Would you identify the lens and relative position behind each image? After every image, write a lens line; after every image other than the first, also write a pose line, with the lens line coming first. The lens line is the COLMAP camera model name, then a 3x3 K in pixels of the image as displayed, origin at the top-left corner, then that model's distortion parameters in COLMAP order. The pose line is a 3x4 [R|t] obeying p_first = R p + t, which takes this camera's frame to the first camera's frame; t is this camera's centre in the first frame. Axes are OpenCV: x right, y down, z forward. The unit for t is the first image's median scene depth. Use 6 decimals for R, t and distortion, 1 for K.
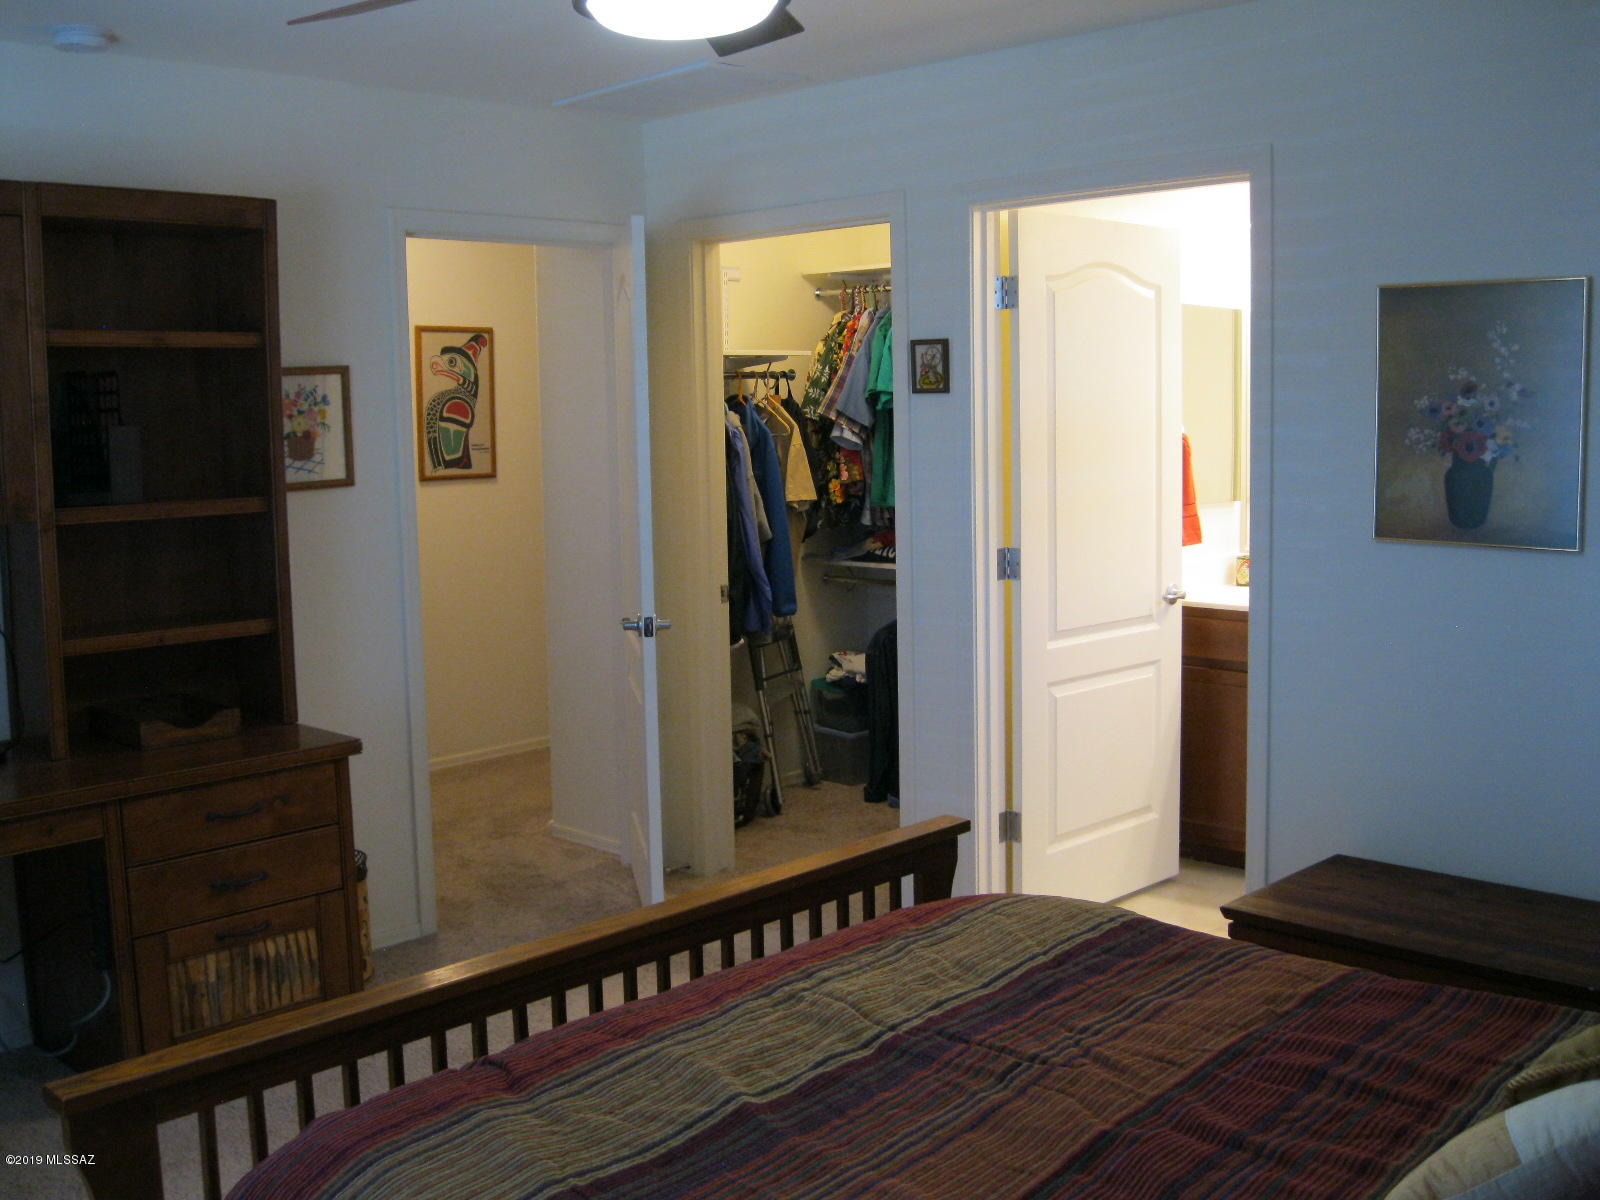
lens RADIAL K [[1627.6, 0, 774.8], [0, 1627.6, 591.2], [0, 0, 1]] dist [-0.126766, 0.049063]
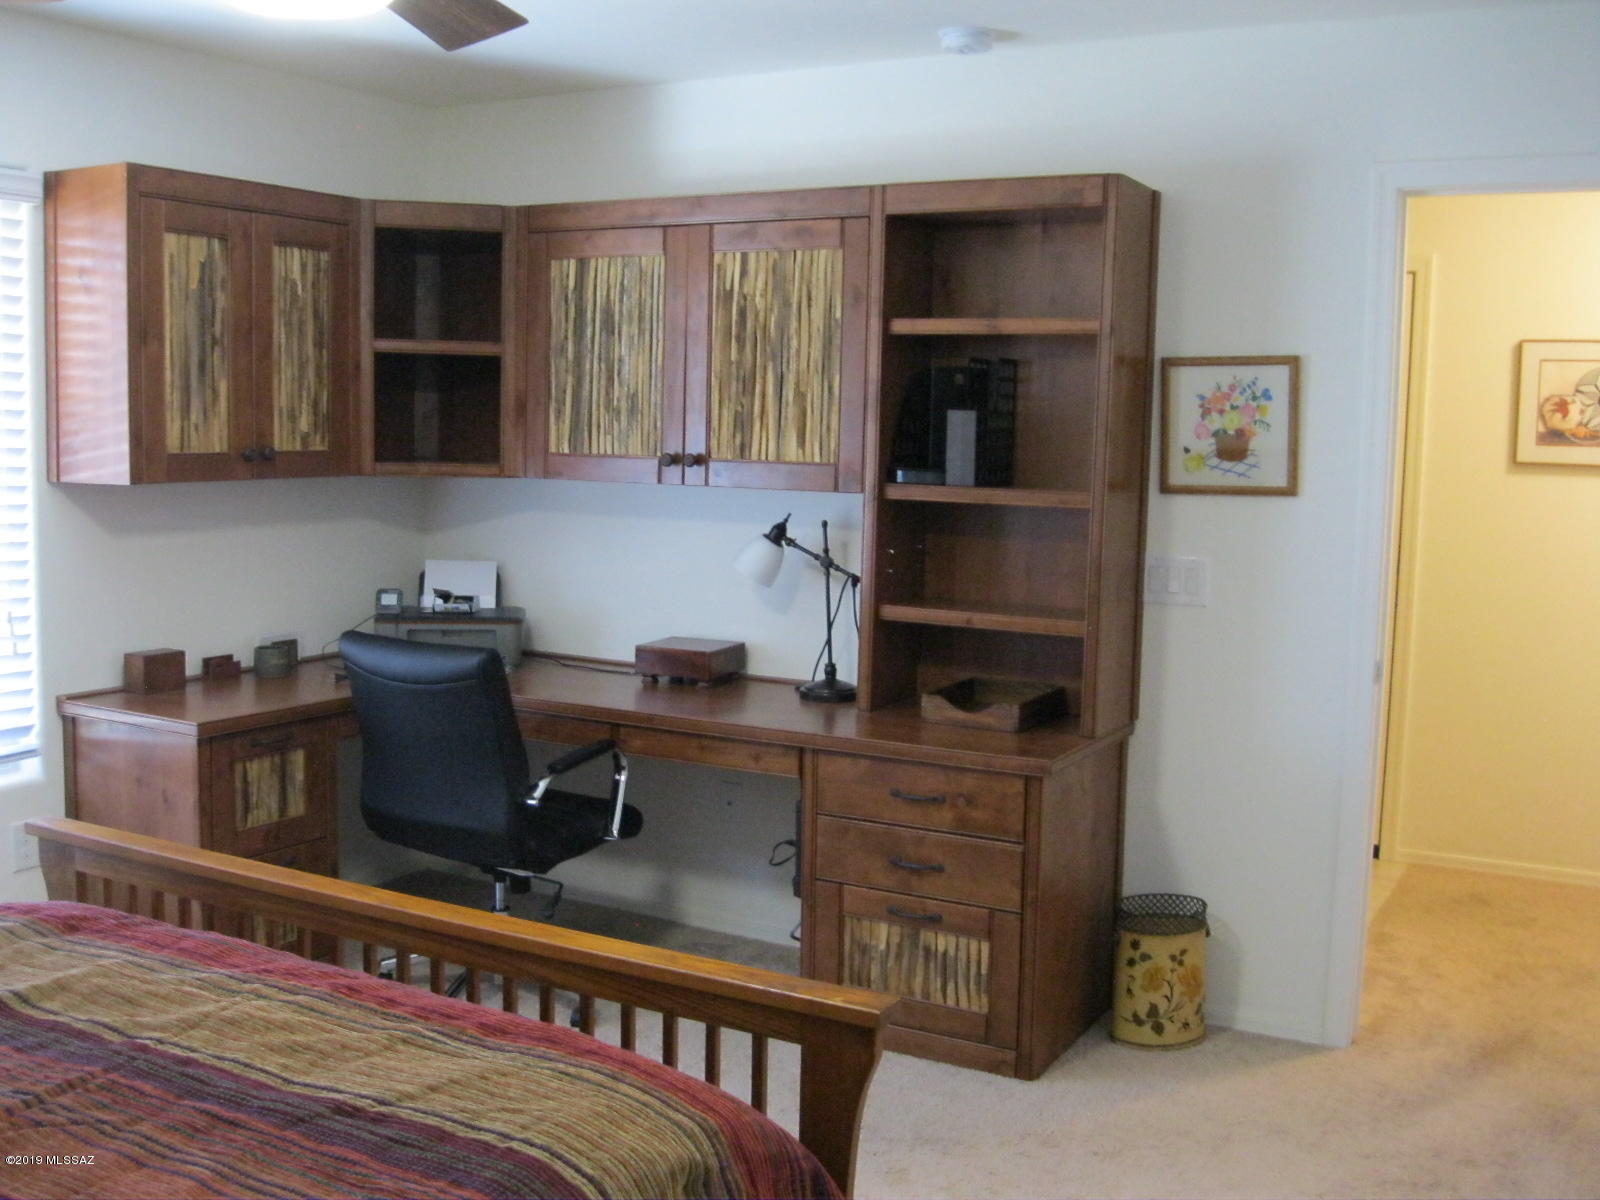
lens RADIAL K [[1627.6, 0, 774.8], [0, 1627.6, 591.2], [0, 0, 1]] dist [-0.126766, 0.049063]
pose [[0.258528, 0.125995, -0.957752, 0.571618], [-0.131217, 0.986849, 0.094403, -0.069790], [0.957050, 0.101267, 0.271661, 0.594753]]
